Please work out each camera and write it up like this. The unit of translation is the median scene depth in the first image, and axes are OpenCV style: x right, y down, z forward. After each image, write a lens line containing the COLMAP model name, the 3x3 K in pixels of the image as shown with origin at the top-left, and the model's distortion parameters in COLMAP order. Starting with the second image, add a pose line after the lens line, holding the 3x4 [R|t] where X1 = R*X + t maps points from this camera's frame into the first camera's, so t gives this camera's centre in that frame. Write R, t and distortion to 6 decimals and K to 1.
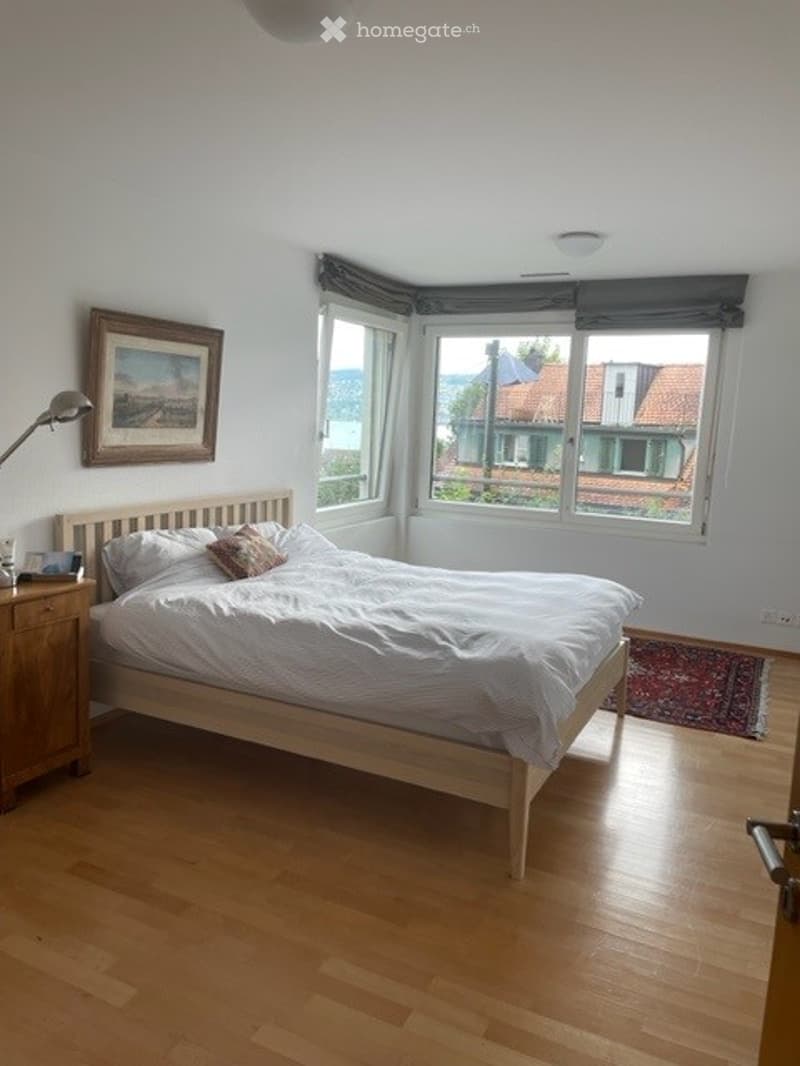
lens RADIAL K [[829.8, 0, 400.0], [0, 829.8, 533.0], [0, 0, 1]] dist [0.054573, 0.000700]
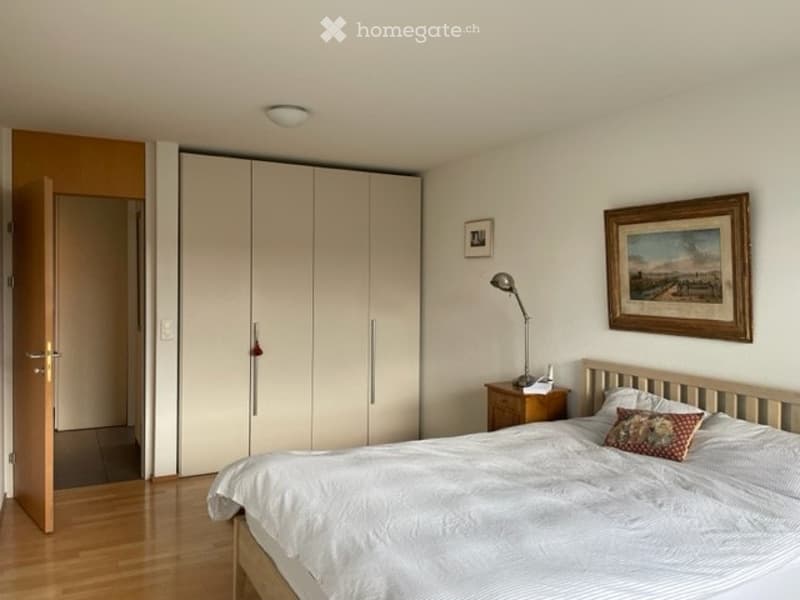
lens RADIAL K [[622.7, 0, 400.0], [0, 622.7, 300.0], [0, 0, 1]] dist [0.054573, 0.000700]
pose [[-0.581577, -0.031104, -0.812896, 0.567968], [-0.158796, 0.984386, 0.075943, -0.133130], [0.797842, 0.173251, -0.577436, 1.186974]]
